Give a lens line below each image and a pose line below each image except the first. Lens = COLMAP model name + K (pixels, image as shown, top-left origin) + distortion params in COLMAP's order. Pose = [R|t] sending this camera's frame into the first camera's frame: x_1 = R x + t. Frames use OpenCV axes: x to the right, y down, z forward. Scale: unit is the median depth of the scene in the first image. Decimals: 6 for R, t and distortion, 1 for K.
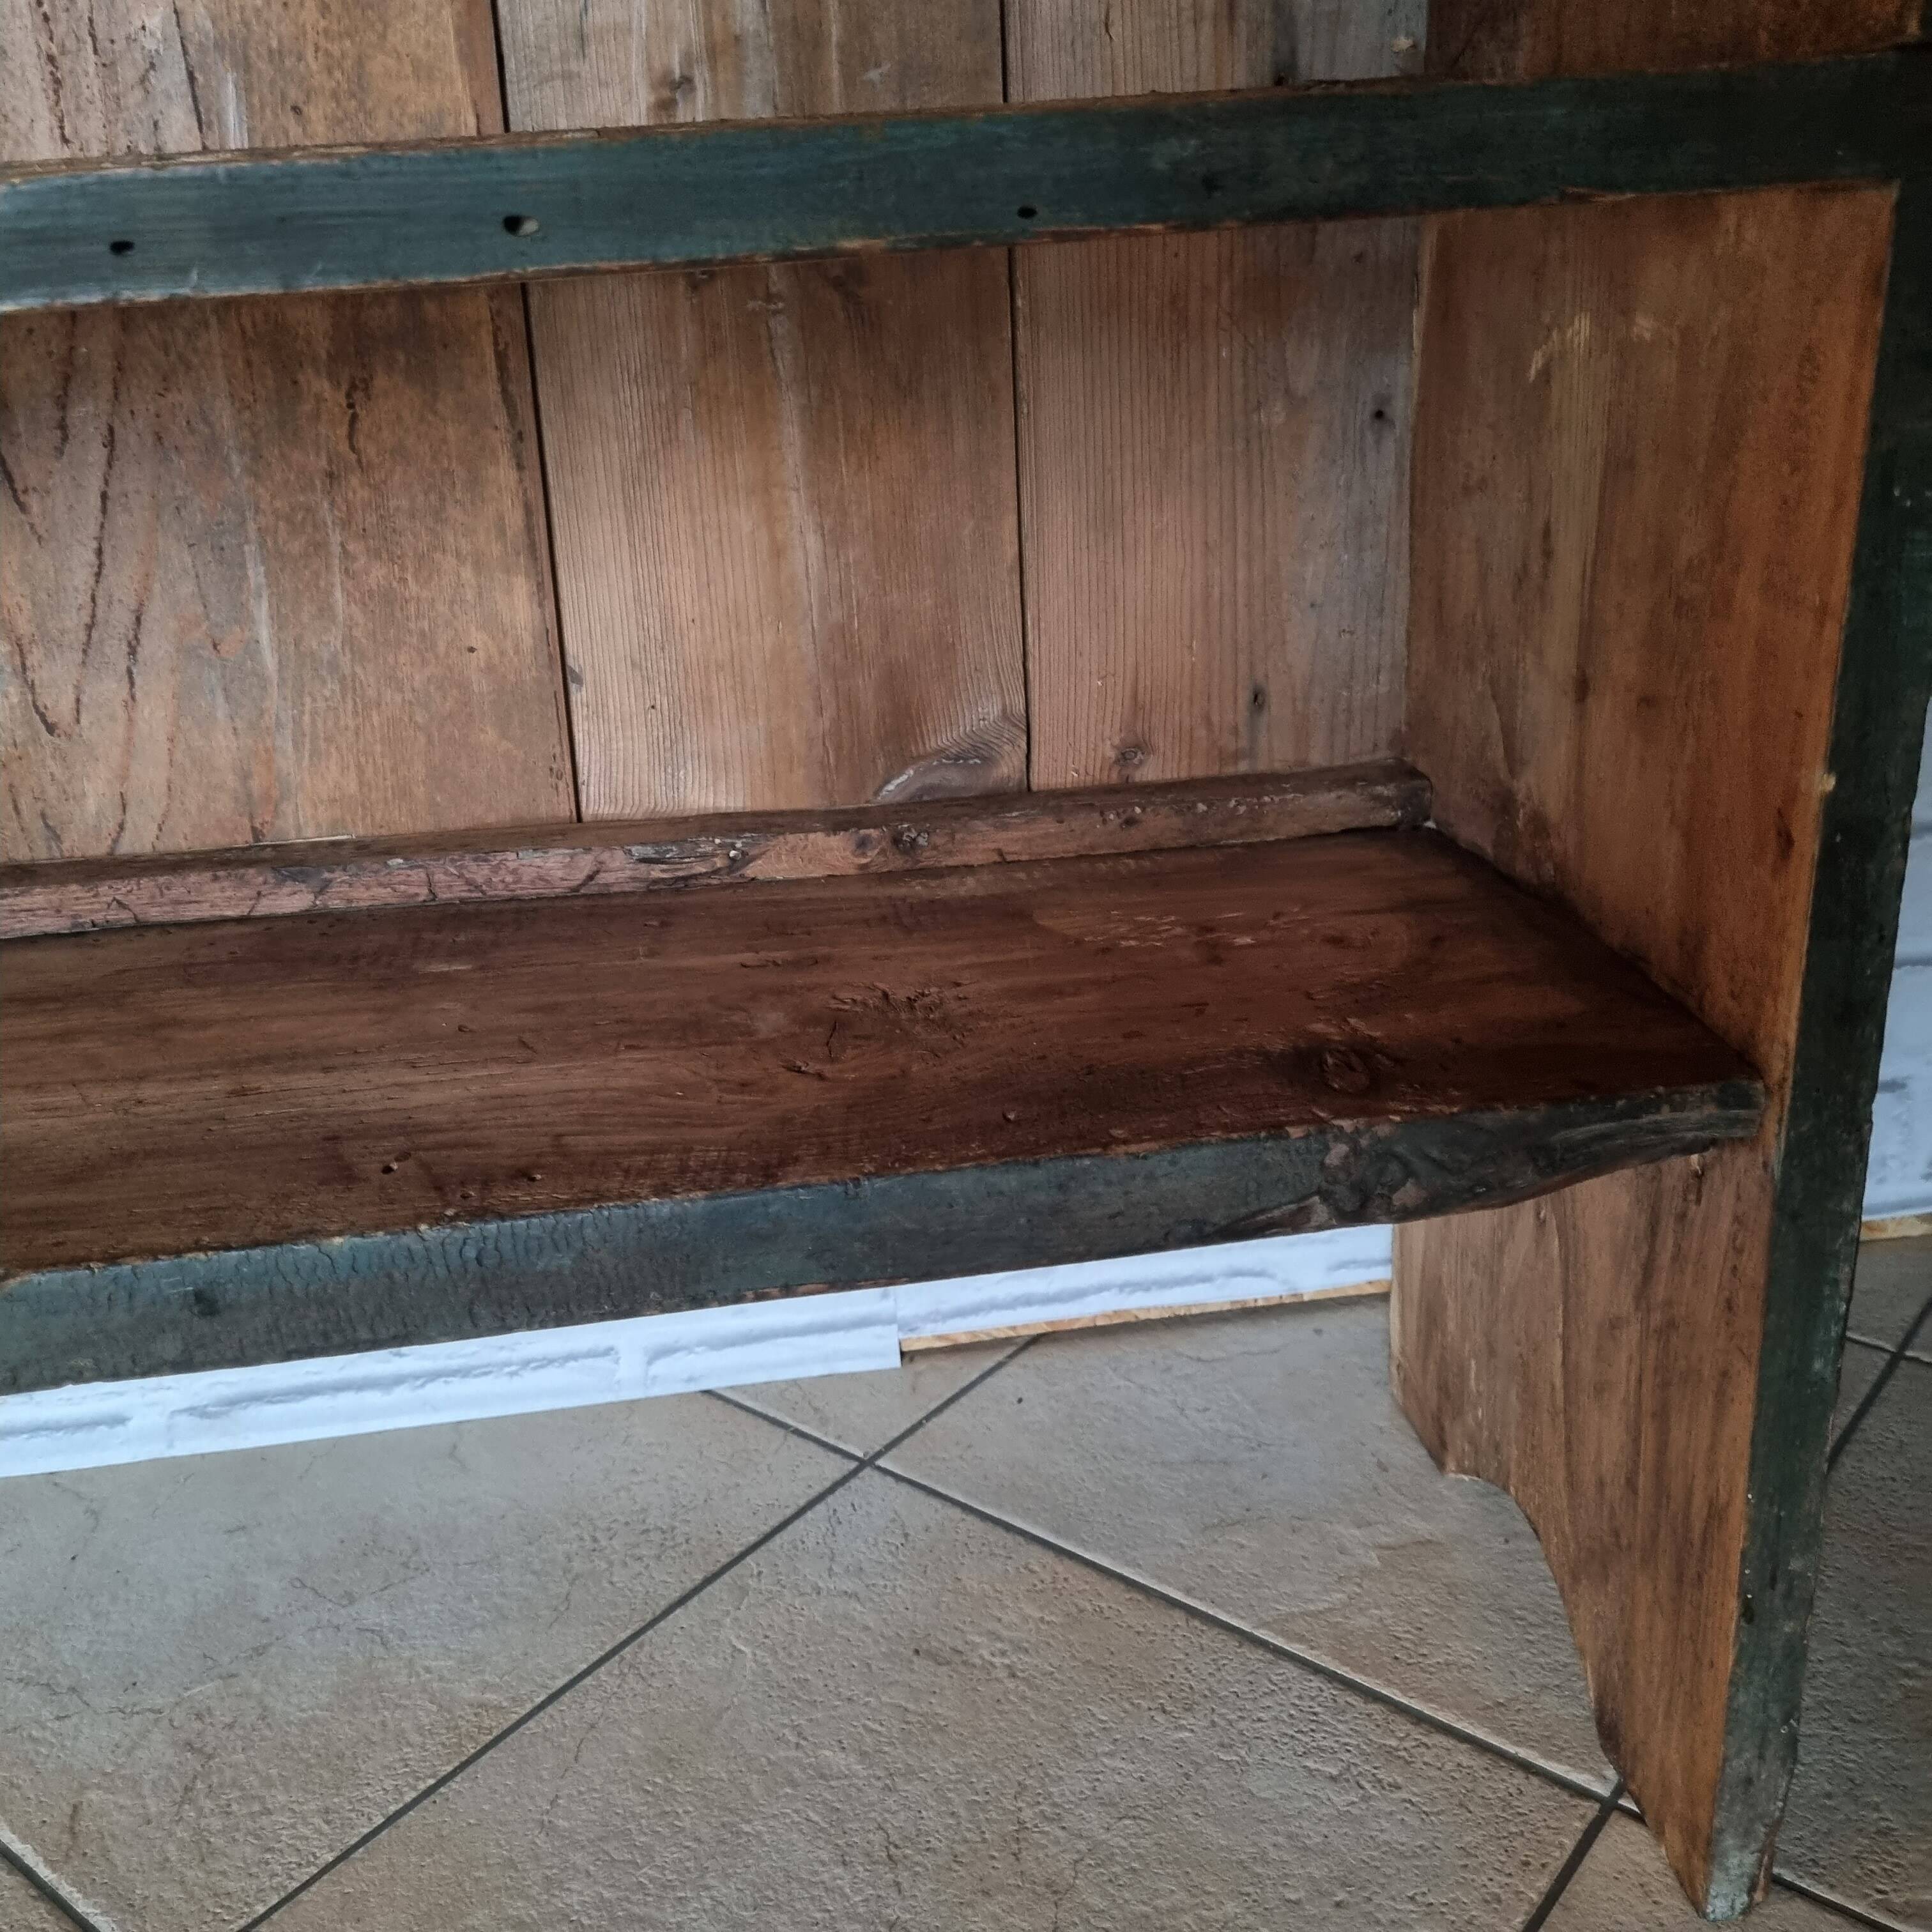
lens RADIAL K [[2555.0, 0, 846.5], [0, 2555.0, 963.1], [0, 0, 1]] dist [0.103132, -0.029708]
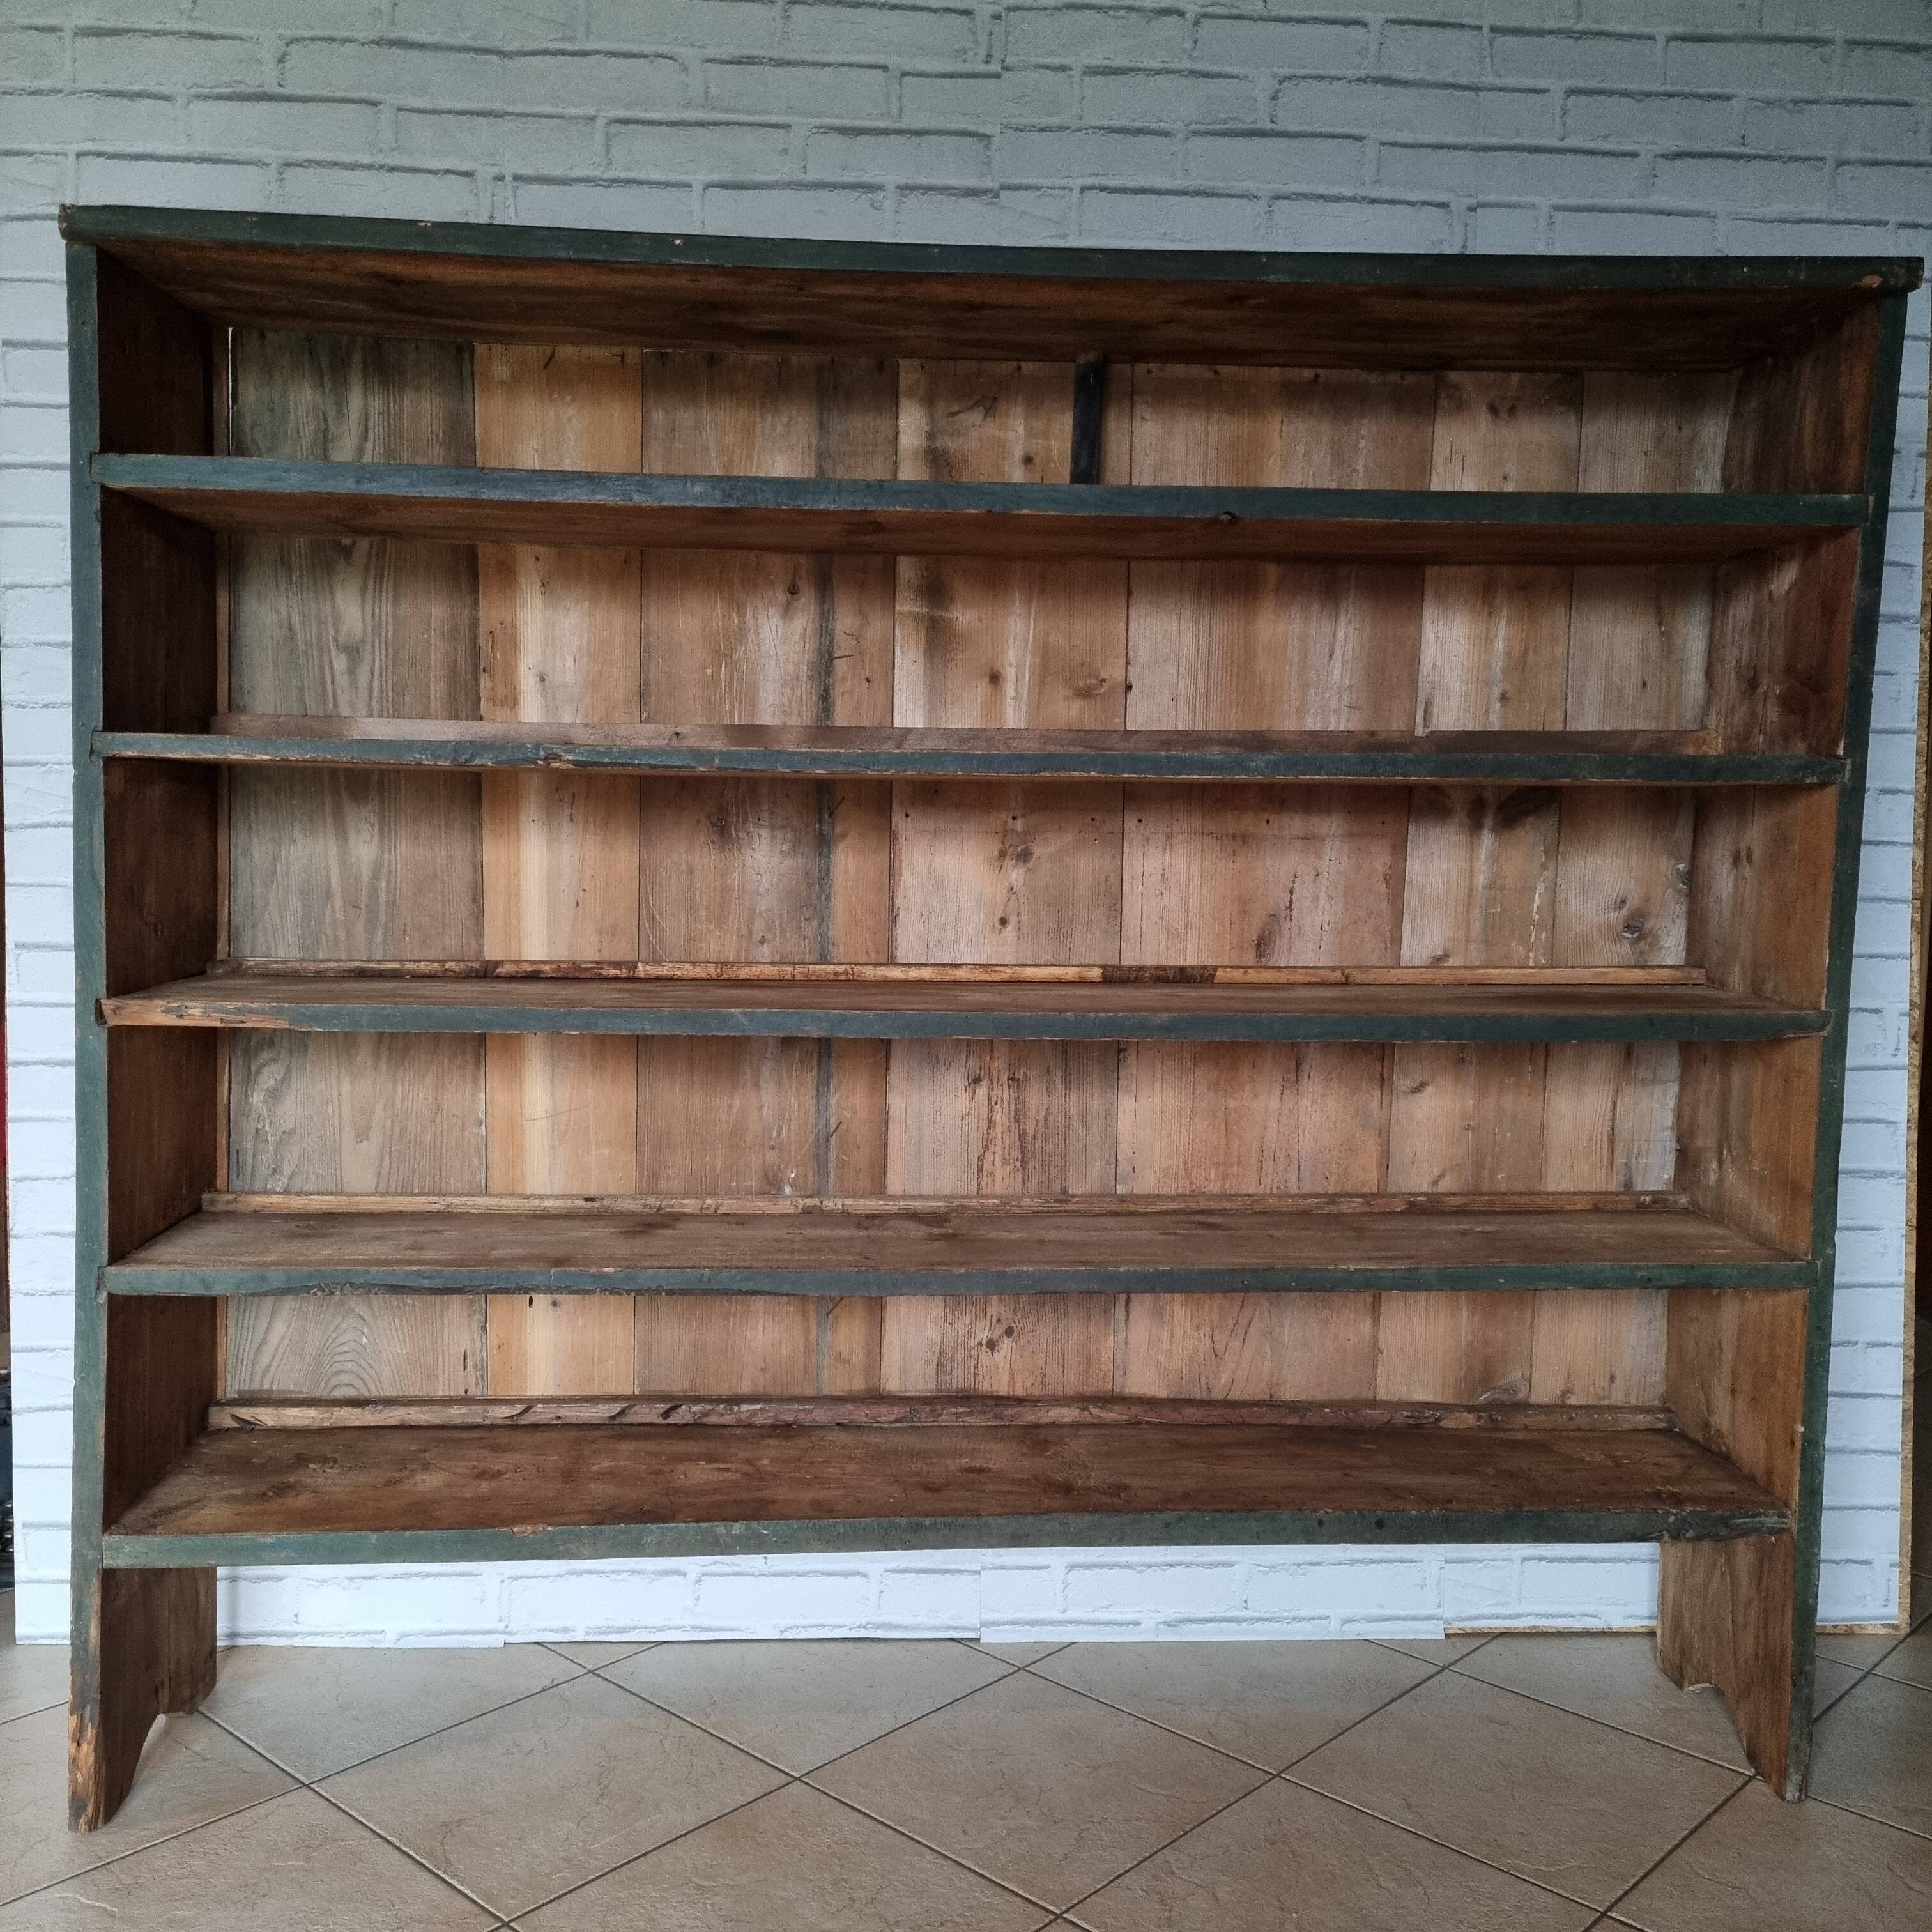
lens RADIAL K [[1965.6, 0, 965.6], [0, 1965.6, 953.1], [0, 0, 1]] dist [0.085830, -0.004230]
pose [[0.994380, 0.064619, -0.083857, -0.439282], [-0.084429, 0.961934, -0.259915, 0.086091], [0.063869, 0.265534, 0.961984, -1.431116]]
